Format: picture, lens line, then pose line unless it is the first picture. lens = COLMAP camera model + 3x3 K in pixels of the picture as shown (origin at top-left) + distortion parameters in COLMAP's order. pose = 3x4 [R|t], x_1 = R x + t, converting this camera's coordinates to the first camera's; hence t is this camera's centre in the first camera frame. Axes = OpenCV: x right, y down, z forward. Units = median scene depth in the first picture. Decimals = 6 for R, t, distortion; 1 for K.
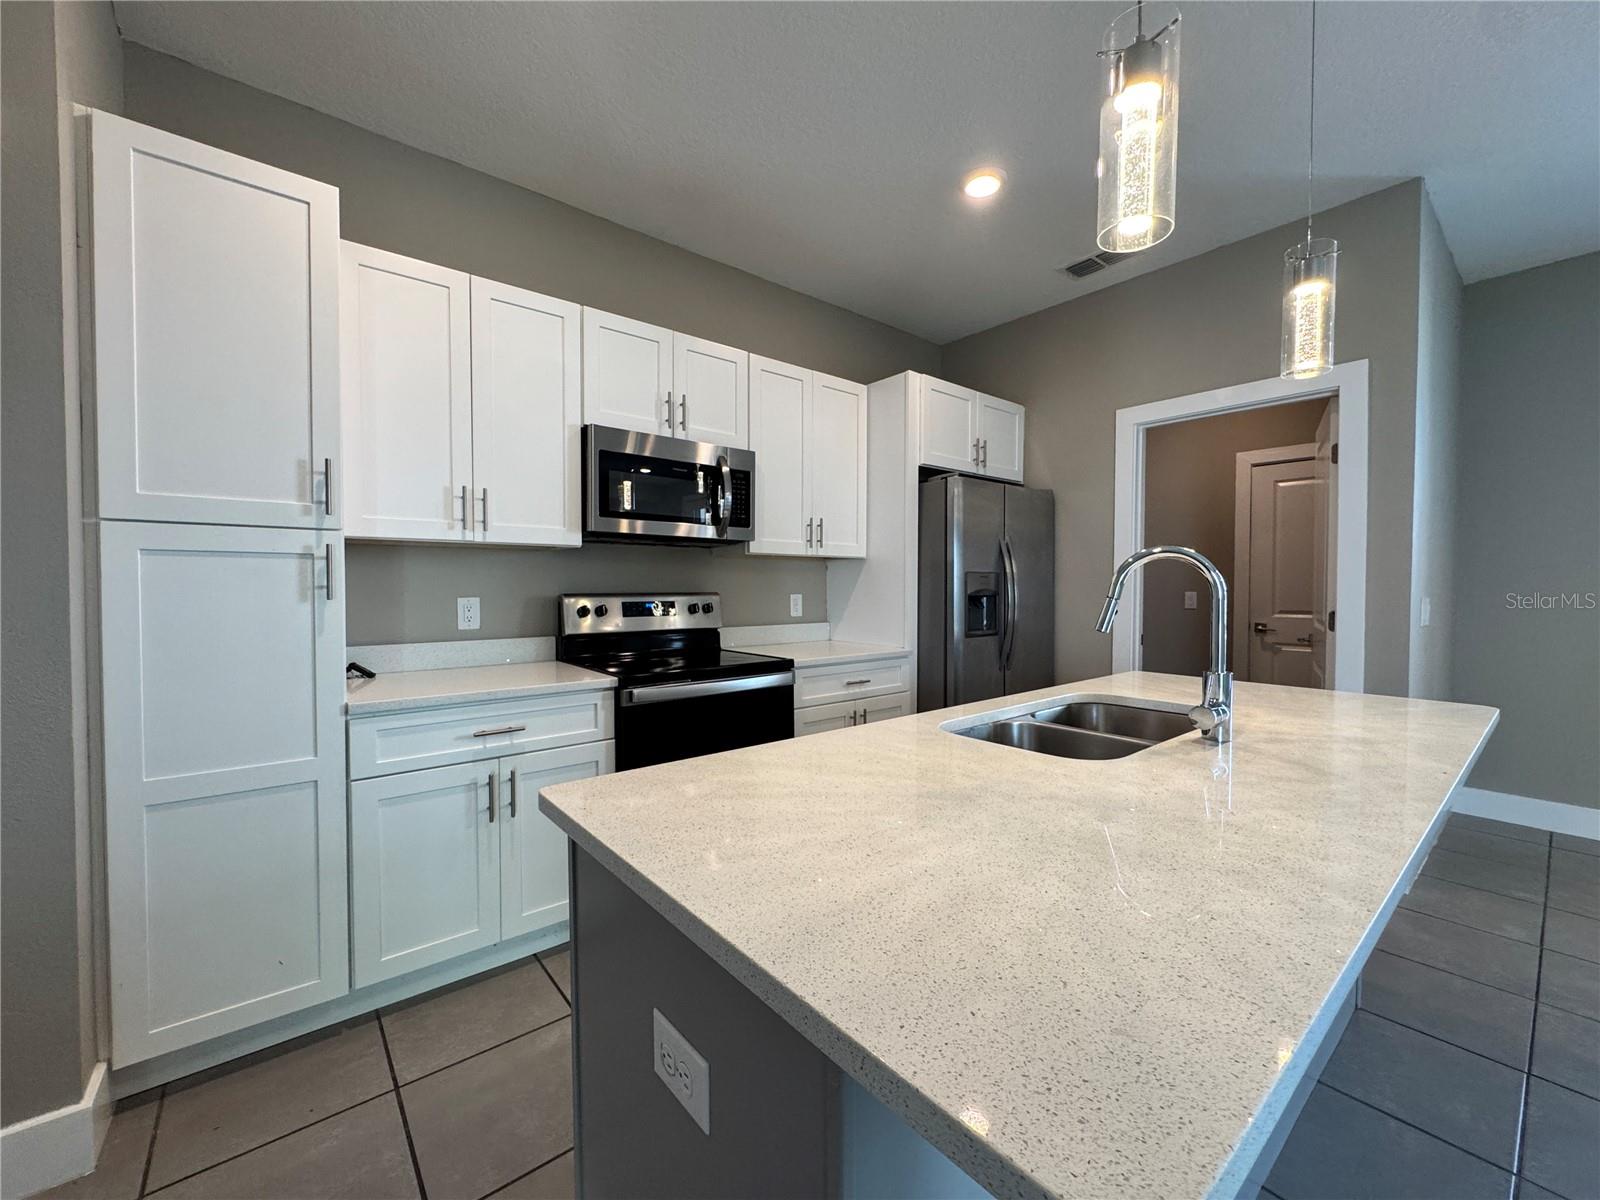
lens RADIAL K [[642.5, 0, 799.5], [0, 642.5, 600.3], [0, 0, 1]] dist [-0.003918, 0.000758]
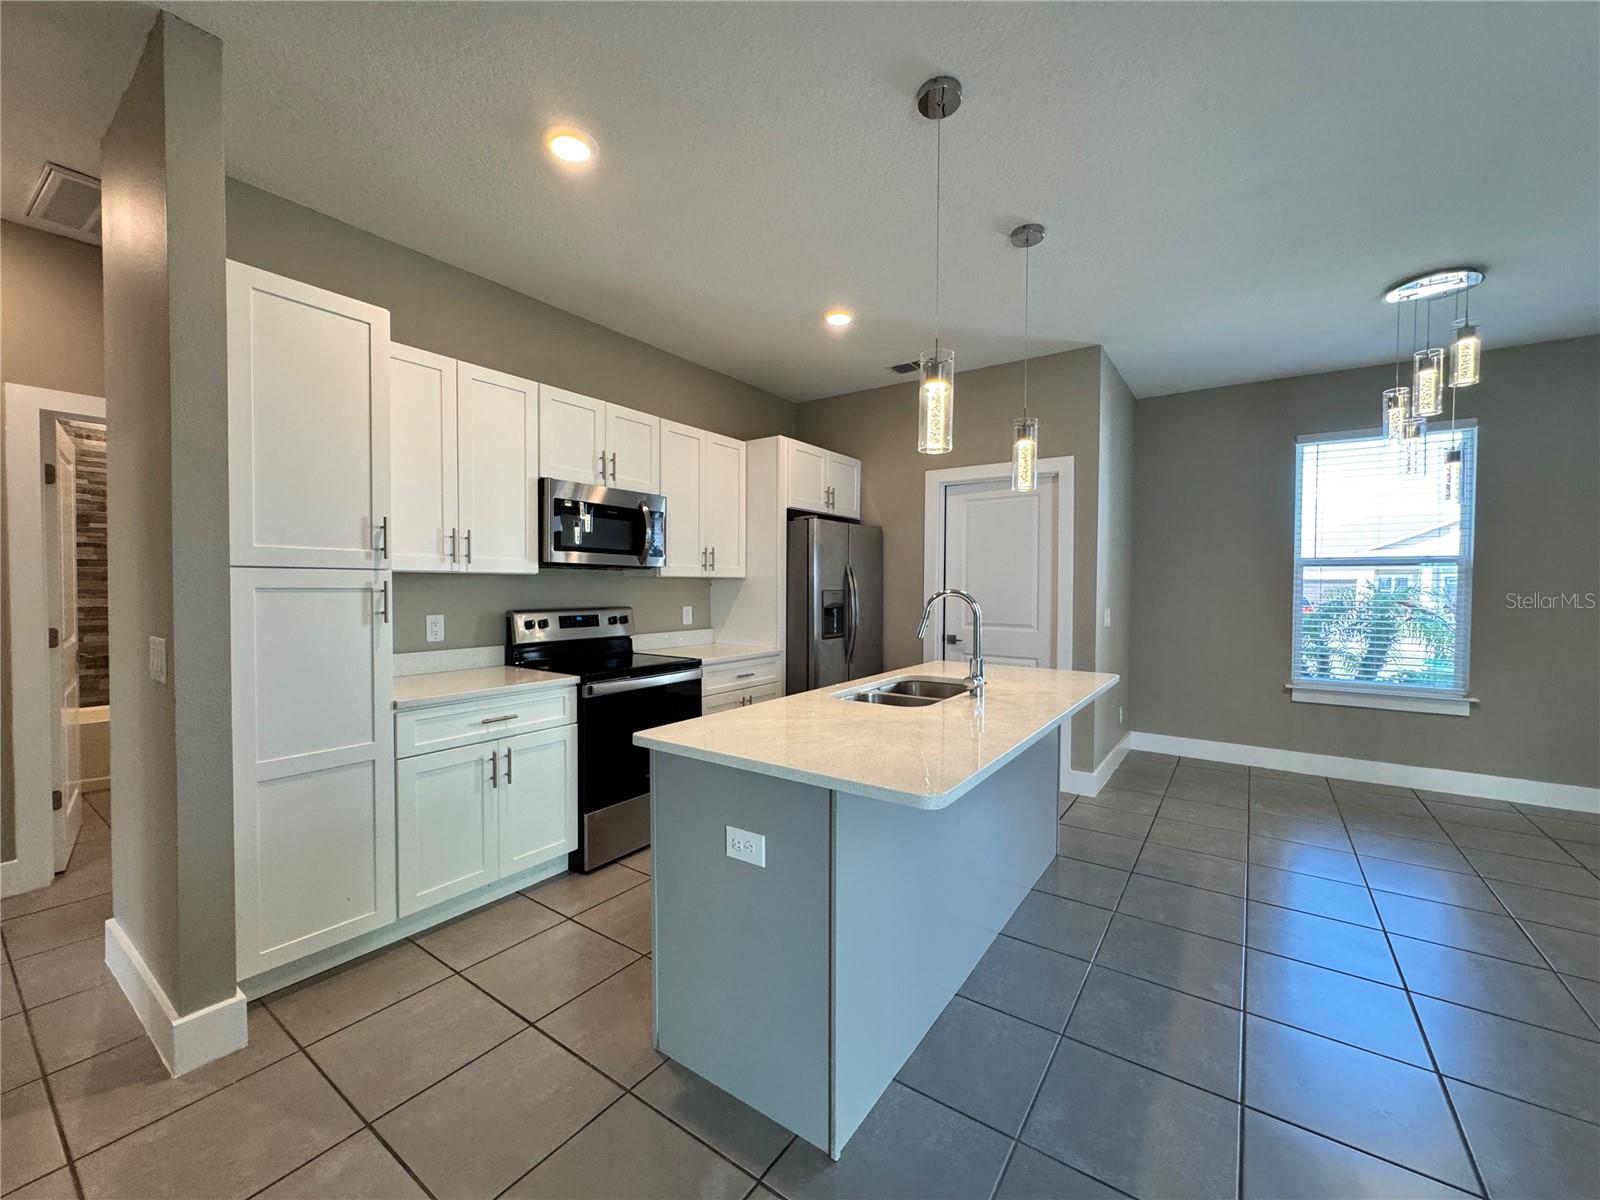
lens RADIAL K [[642.5, 0, 799.5], [0, 642.5, 600.3], [0, 0, 1]] dist [-0.003918, 0.000758]
pose [[0.964738, -0.003144, 0.263192, -0.172565], [0.002834, 0.999995, 0.001560, -0.031646], [-0.263196, -0.000759, 0.964742, -0.342210]]
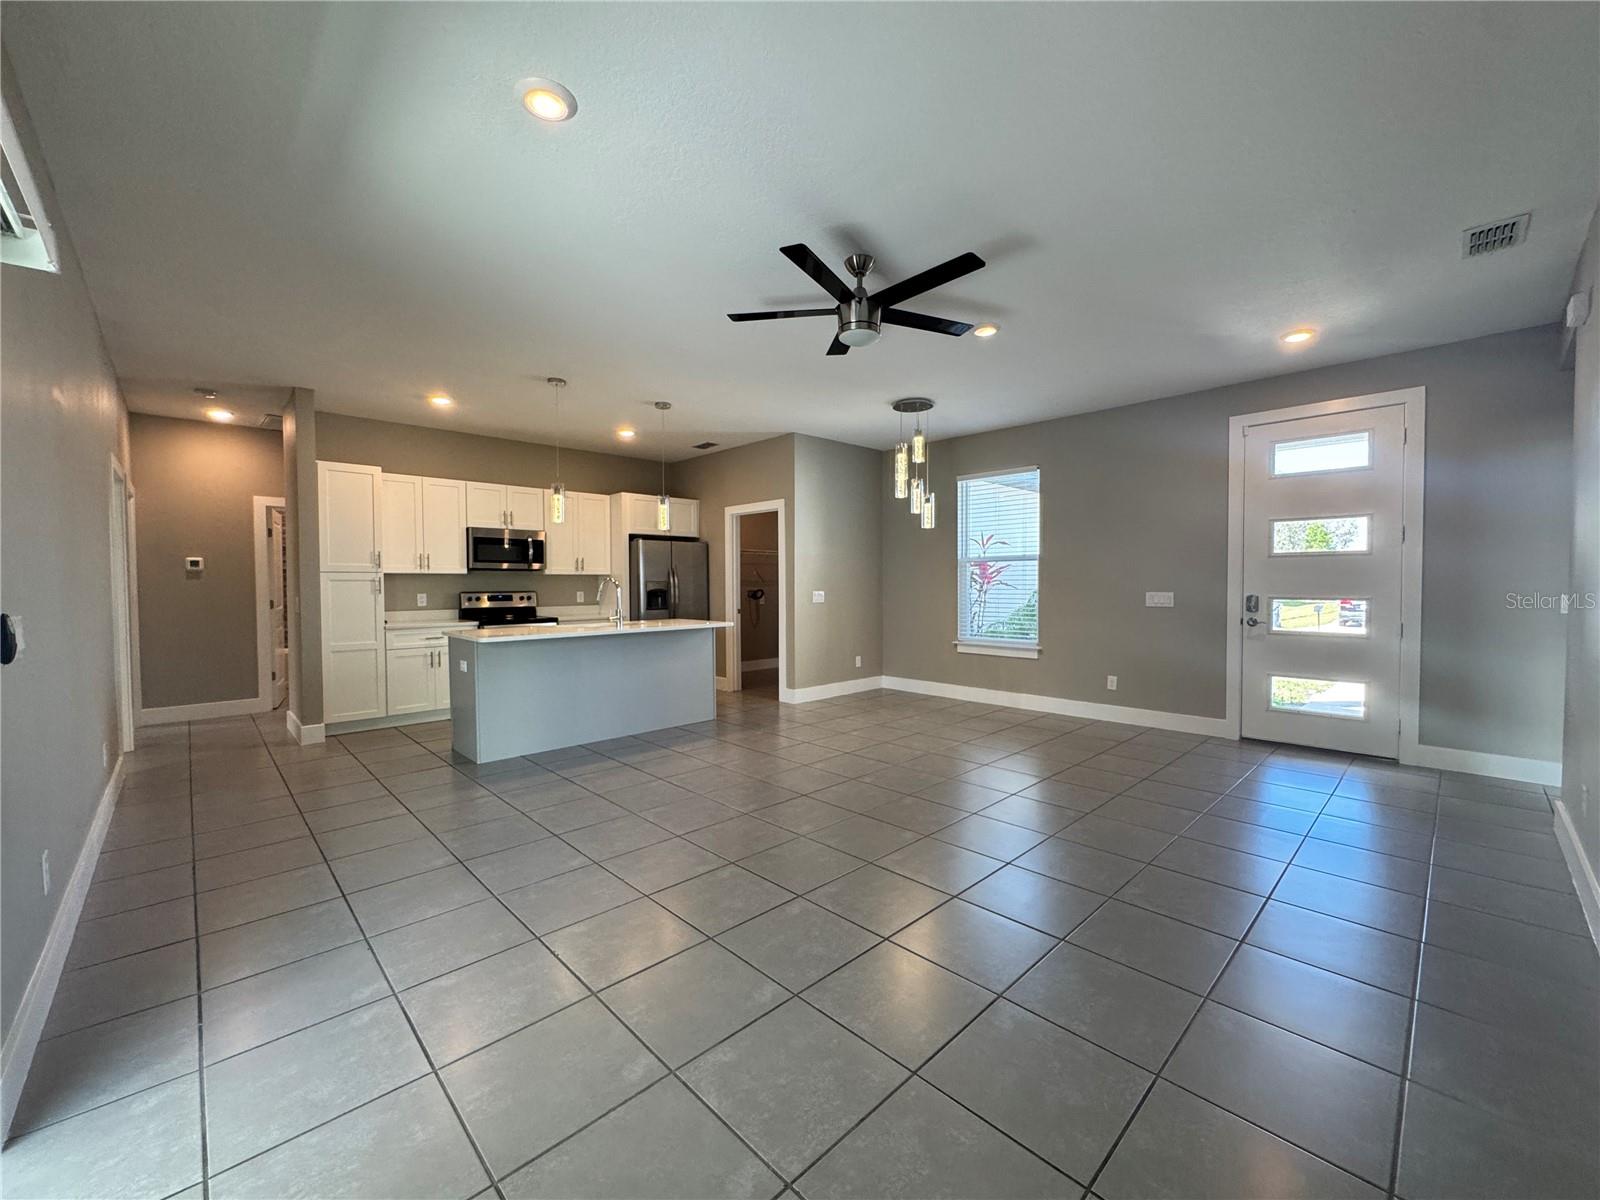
lens RADIAL K [[639.0, 0, 798.3], [0, 639.0, 599.7], [0, 0, 1]] dist [0.000242, 0.000193]
pose [[0.997134, -0.008492, 0.075172, 0.785585], [0.008430, 0.999964, 0.001144, 0.029358], [-0.075179, -0.000507, 0.997170, -1.645283]]
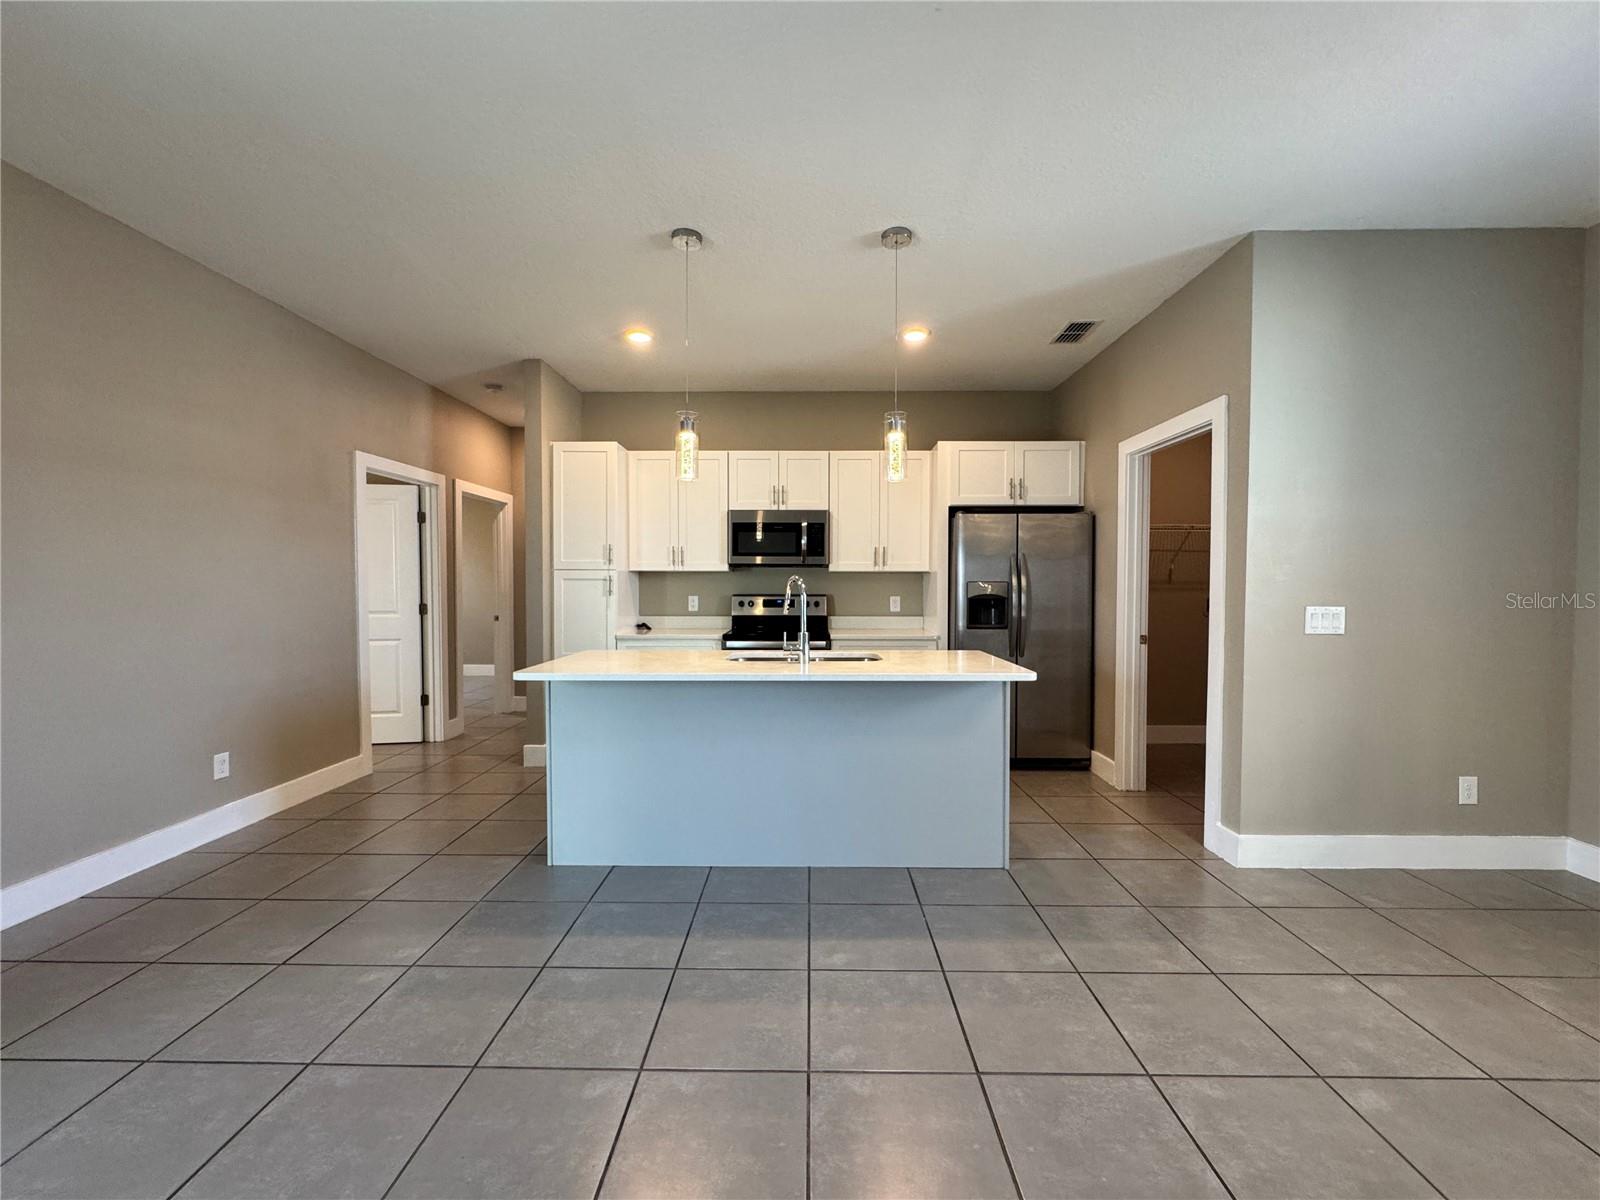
lens RADIAL K [[642.5, 0, 799.5], [0, 642.5, 600.3], [0, 0, 1]] dist [-0.003918, 0.000758]
pose [[0.761625, 0.015572, -0.647831, 1.106627], [-0.016269, 0.999856, 0.004906, -0.005568], [0.647813, 0.006803, 0.761769, -0.373061]]
